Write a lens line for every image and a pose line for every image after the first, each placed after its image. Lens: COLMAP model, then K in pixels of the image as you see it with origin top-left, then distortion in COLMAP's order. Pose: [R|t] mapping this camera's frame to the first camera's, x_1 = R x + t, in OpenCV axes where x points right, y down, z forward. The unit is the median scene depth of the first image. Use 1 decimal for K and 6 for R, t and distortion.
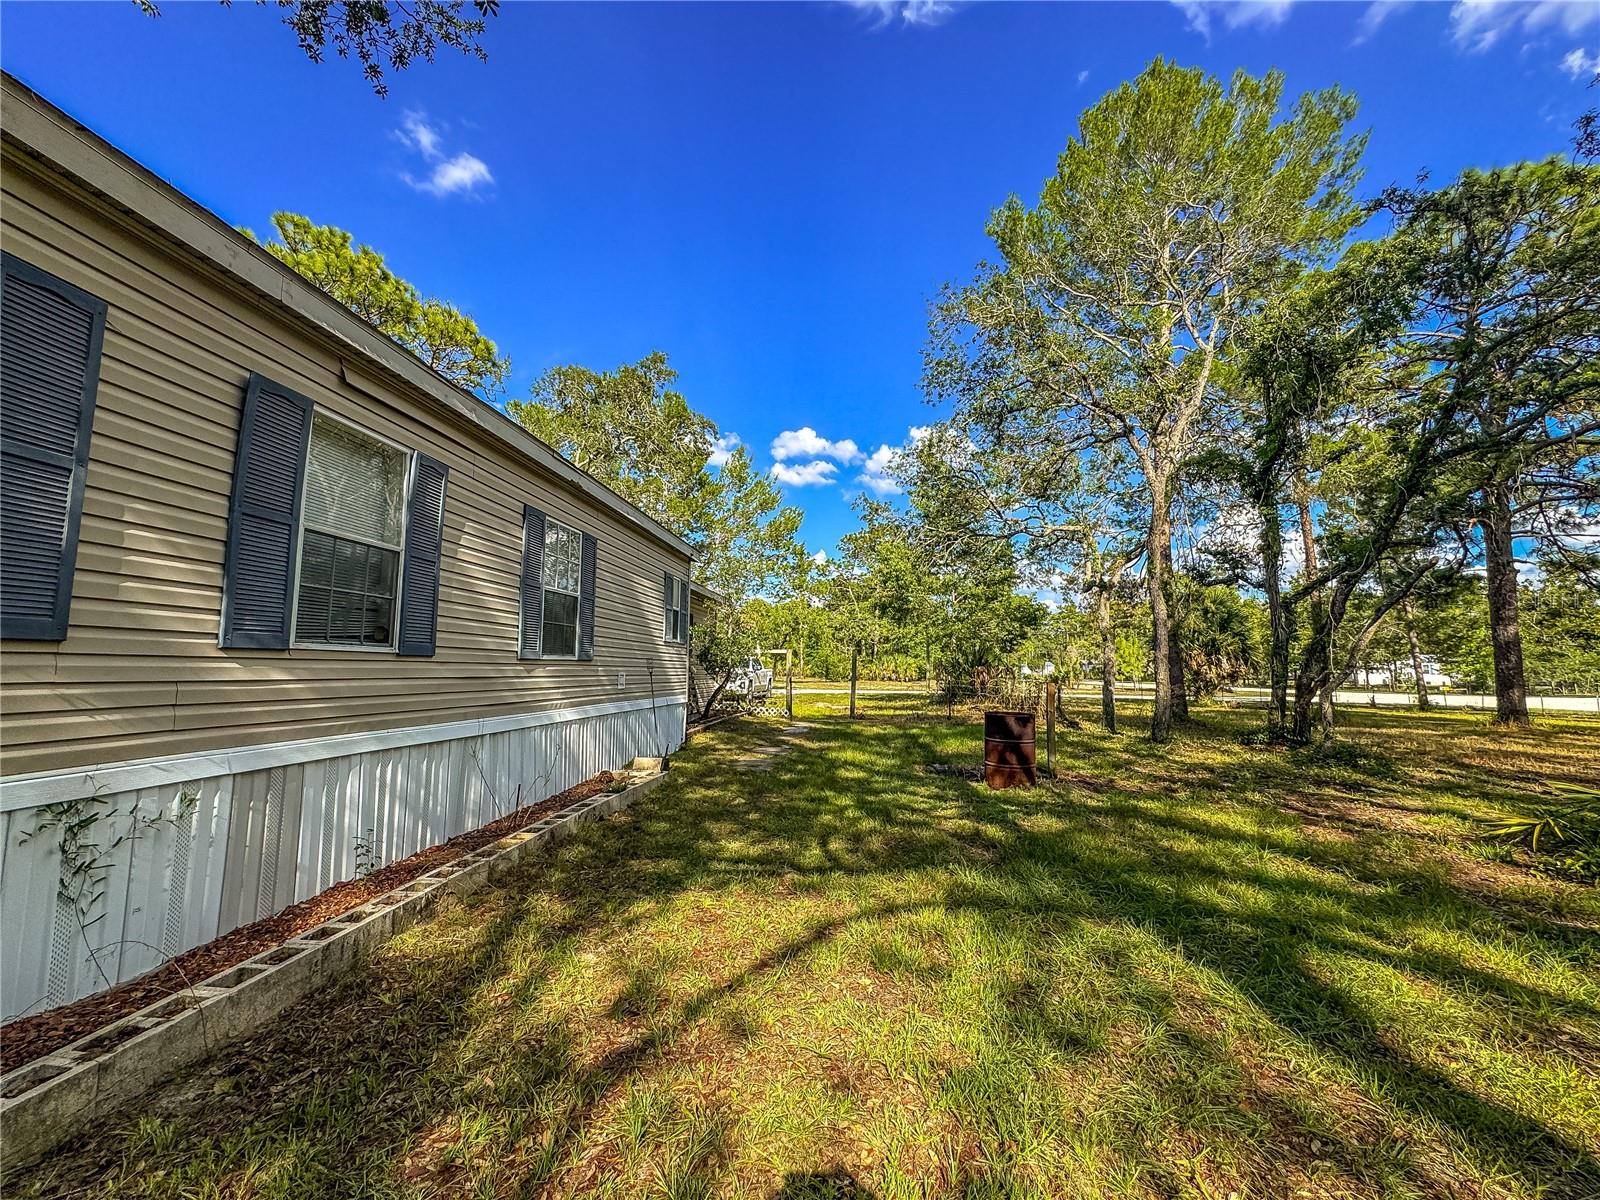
lens RADIAL K [[636.6, 0, 800.0], [0, 636.6, 600.0], [0, 0, 1]] dist [-0.000988, -0.000127]
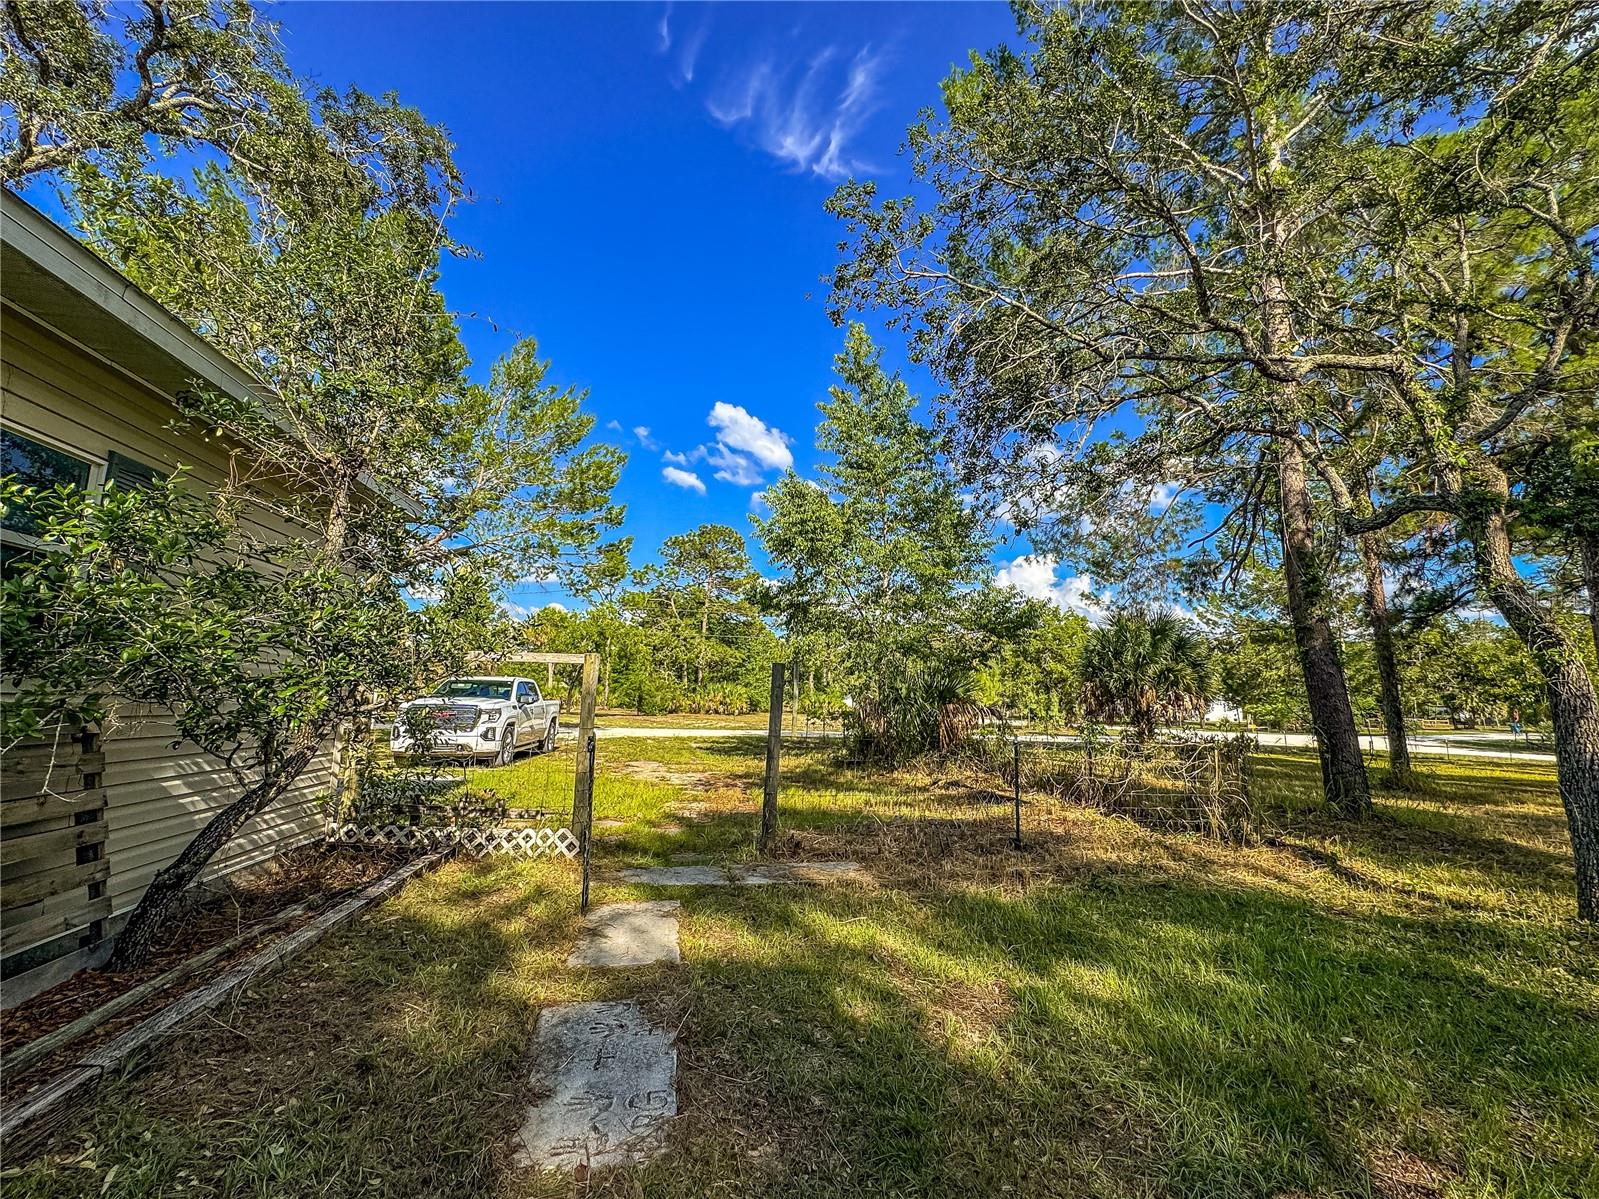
lens RADIAL K [[665.9, 0, 799.5], [0, 665.9, 599.5], [0, 0, 1]] dist [-0.000244, -0.000037]
pose [[0.959501, 0.056862, 0.275908, -0.002195], [-0.045693, 0.997861, -0.046750, 0.013244], [-0.277976, 0.032249, 0.960046, 0.129810]]
